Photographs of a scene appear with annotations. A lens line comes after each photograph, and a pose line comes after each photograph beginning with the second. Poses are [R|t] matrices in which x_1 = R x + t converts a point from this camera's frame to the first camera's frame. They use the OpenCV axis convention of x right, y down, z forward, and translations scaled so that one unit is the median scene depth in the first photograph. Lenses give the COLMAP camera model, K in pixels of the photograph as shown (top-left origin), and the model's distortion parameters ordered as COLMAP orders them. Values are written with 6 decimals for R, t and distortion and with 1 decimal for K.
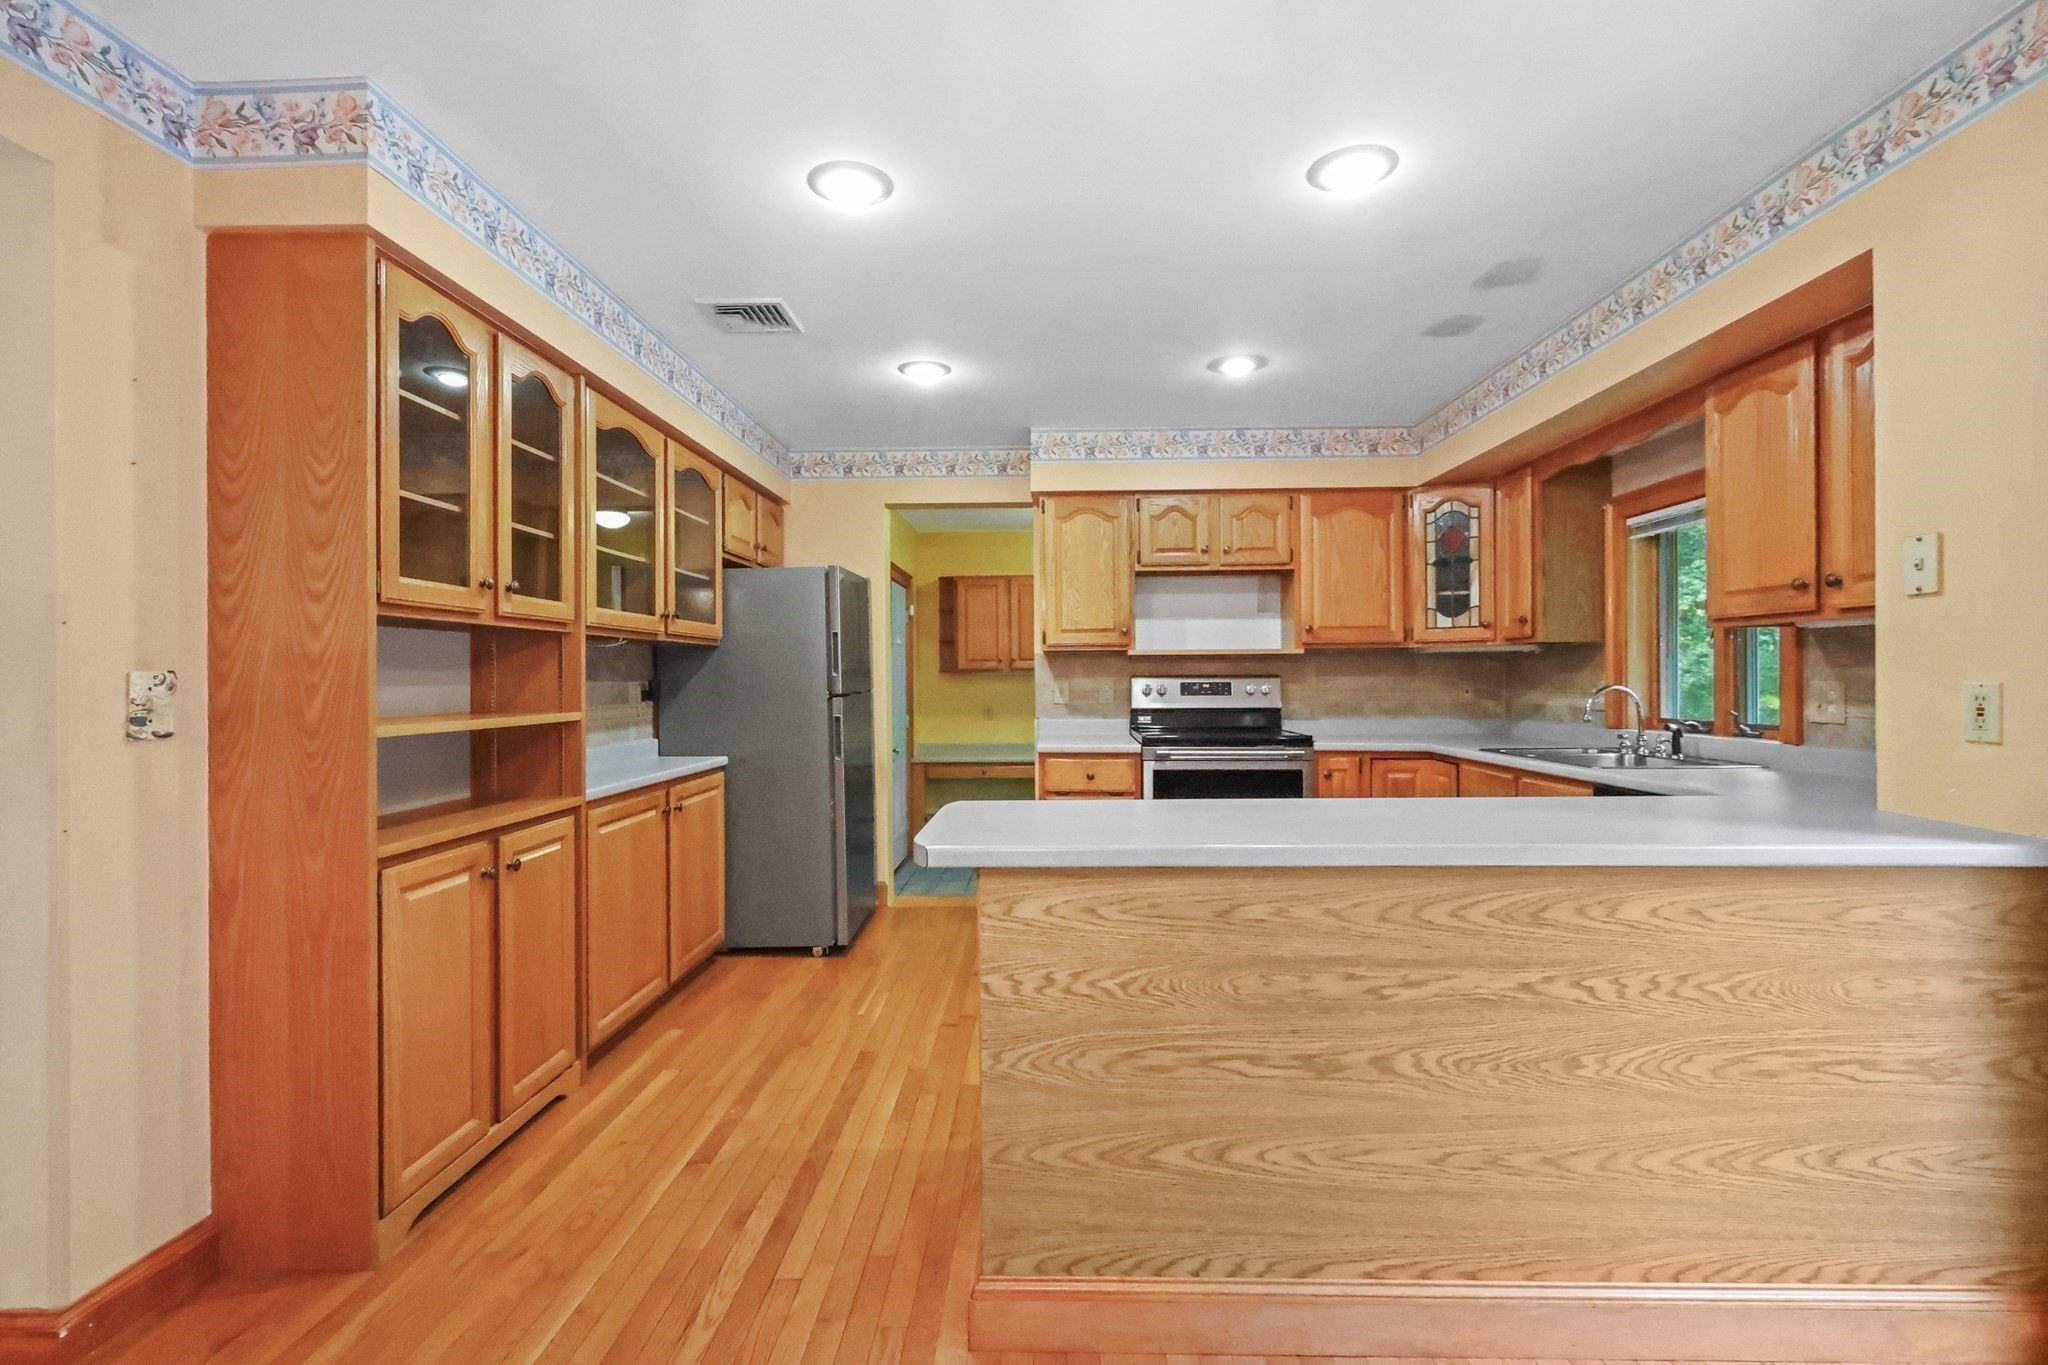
lens RADIAL K [[950.4, 0, 1038.7], [0, 950.4, 675.5], [0, 0, 1]] dist [-0.000882, 0.001513]
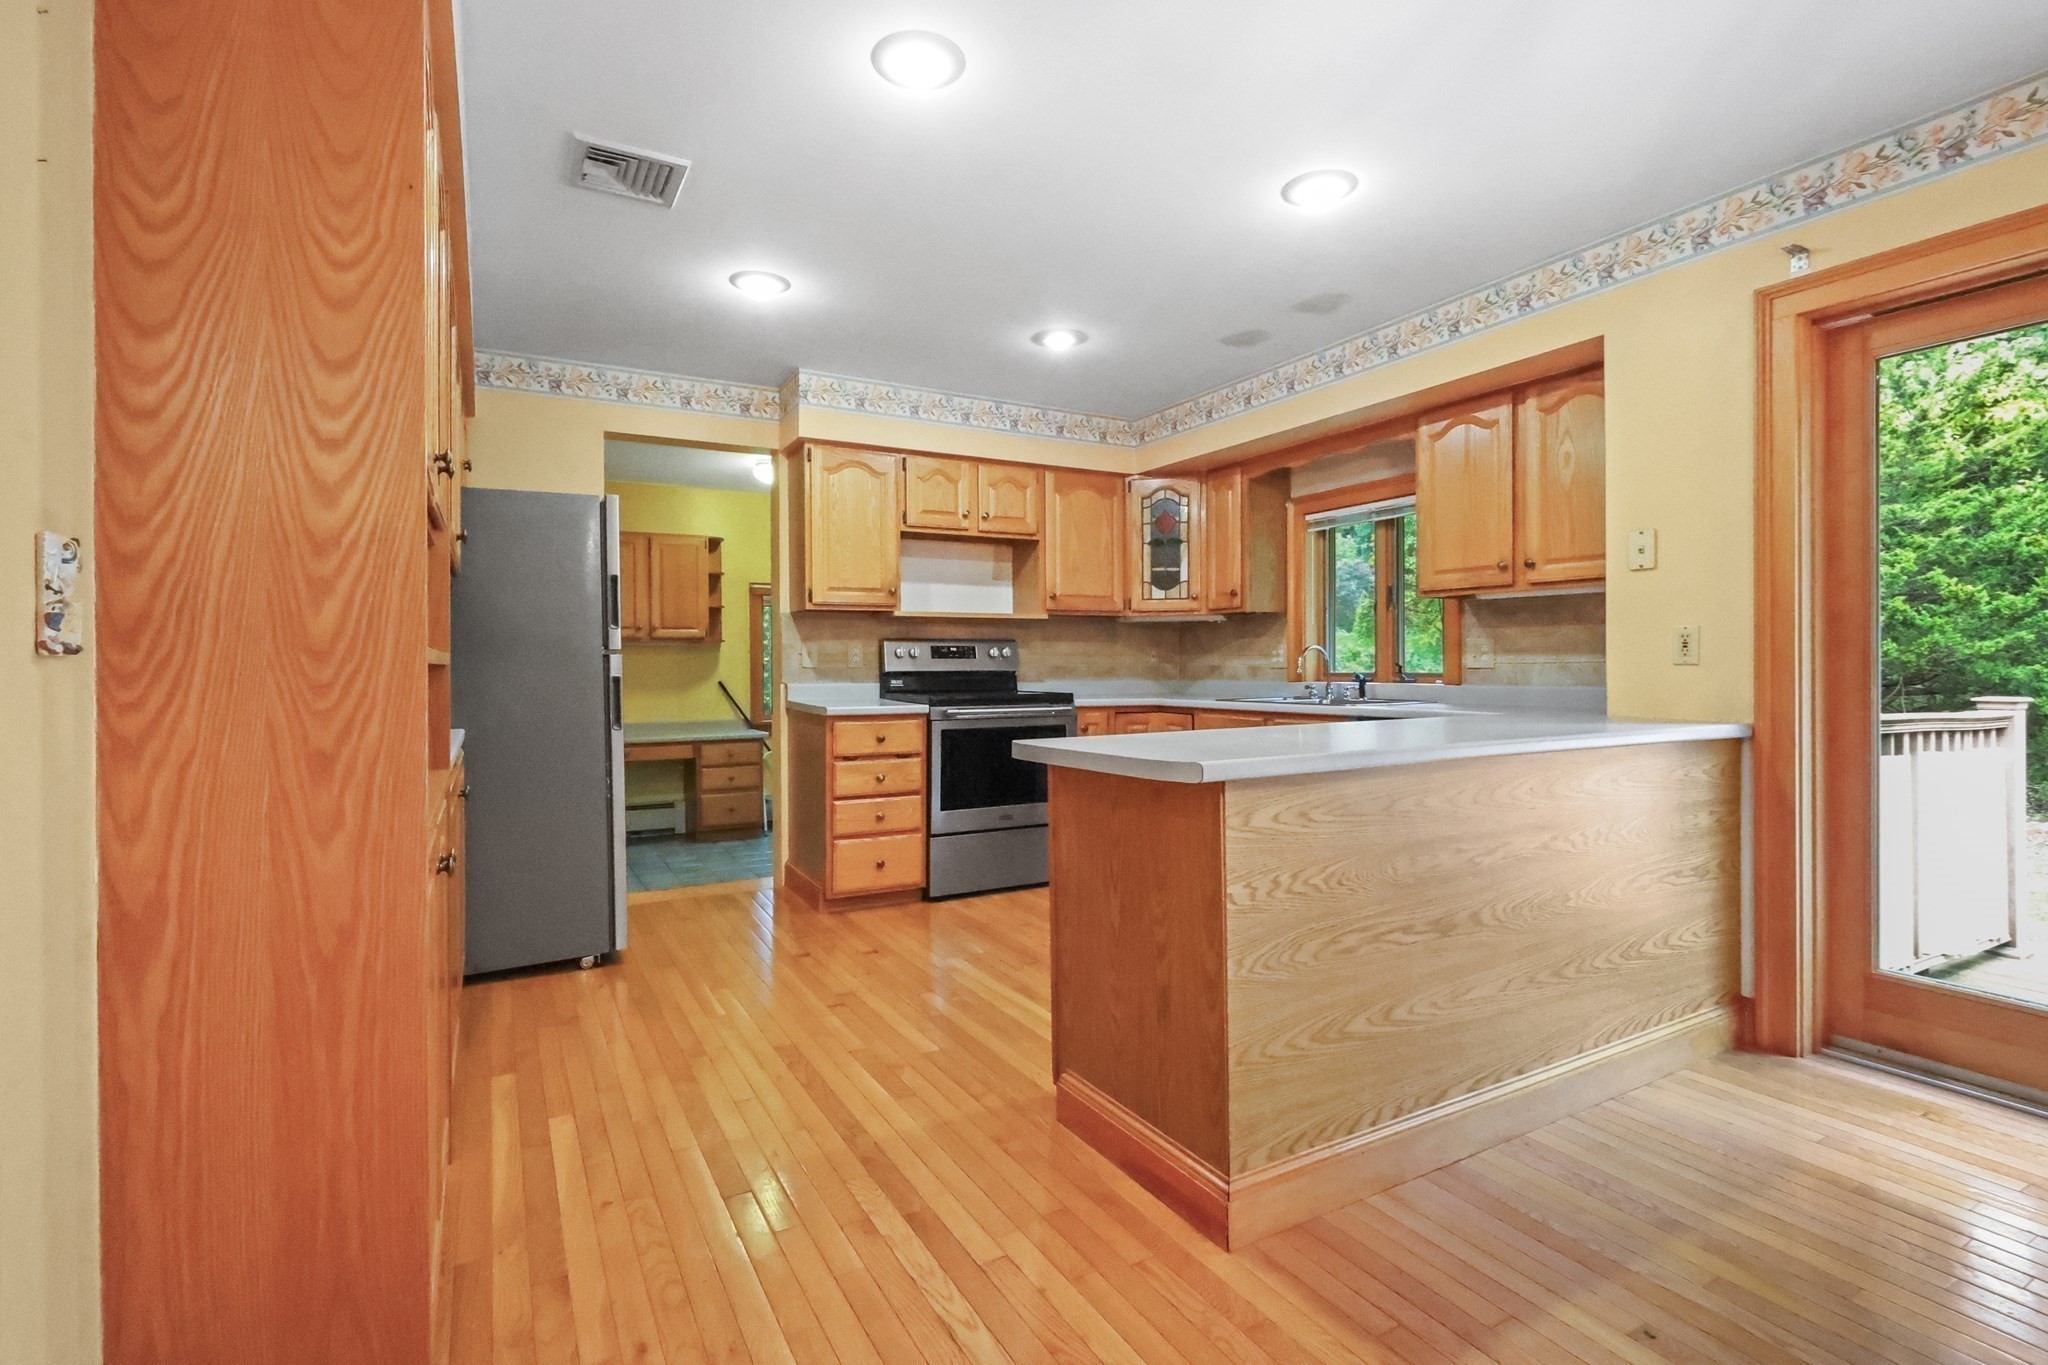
lens RADIAL K [[950.4, 0, 1025.3], [0, 950.4, 666.3], [0, 0, 1]] dist [-0.000882, 0.001513]
pose [[0.858447, 0.000130, 0.512902, -0.454520], [-0.000935, 0.999999, 0.001311, 0.044944], [-0.512901, -0.001605, 0.858446, 0.135731]]
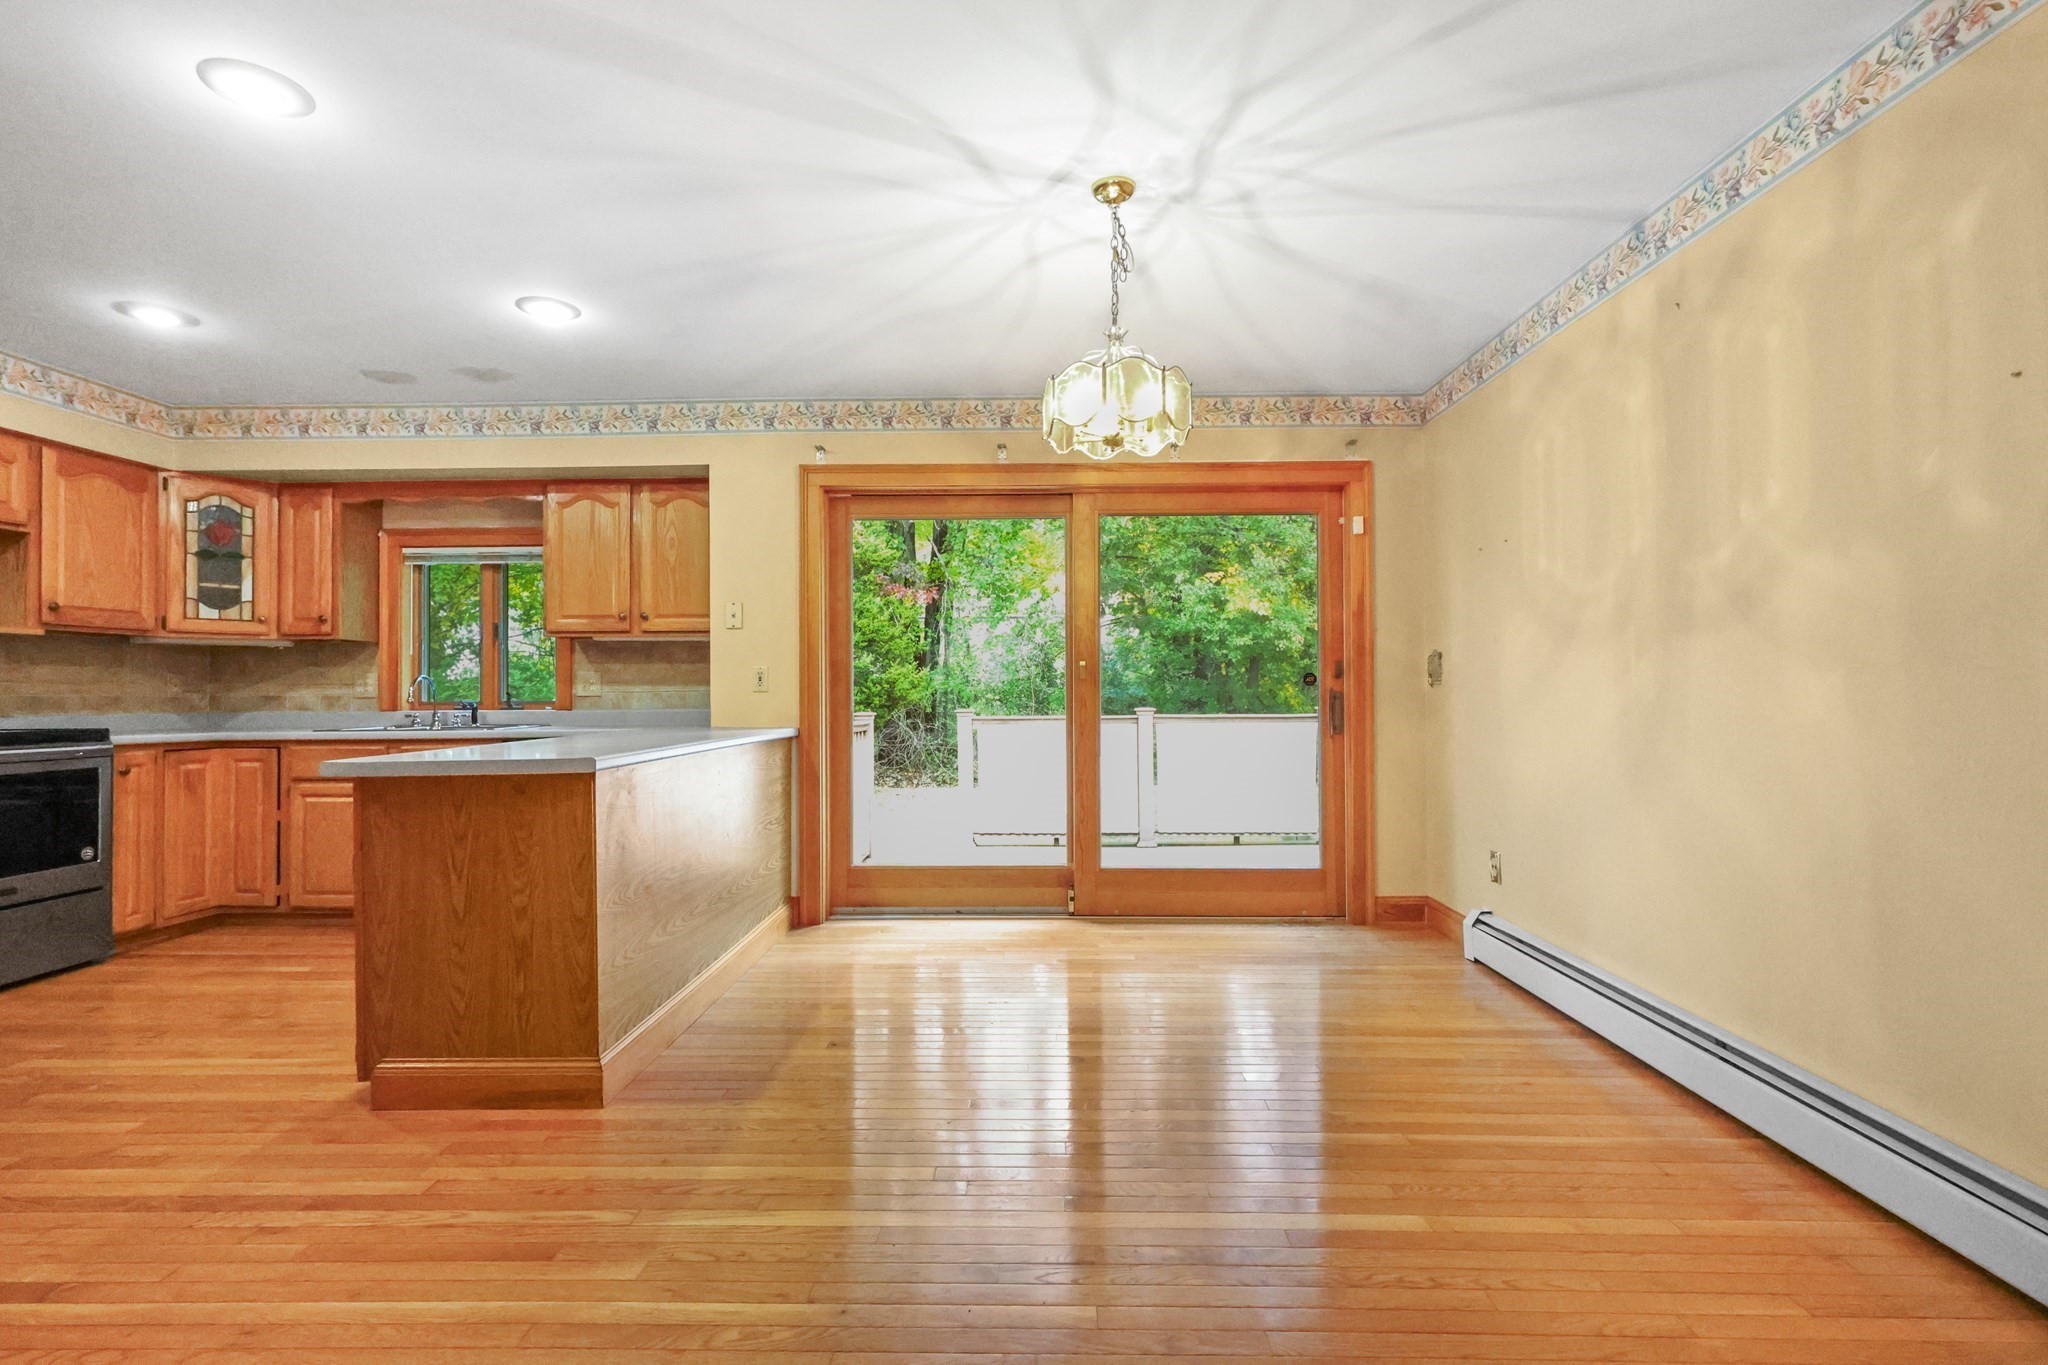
lens RADIAL K [[950.4, 0, 1031.0], [0, 950.4, 678.2], [0, 0, 1]] dist [-0.000882, 0.001513]
pose [[-0.014840, 0.021331, 0.999662, -0.881348], [0.004339, 0.999764, -0.021269, 0.055920], [-0.999880, 0.004021, -0.014929, 0.215968]]
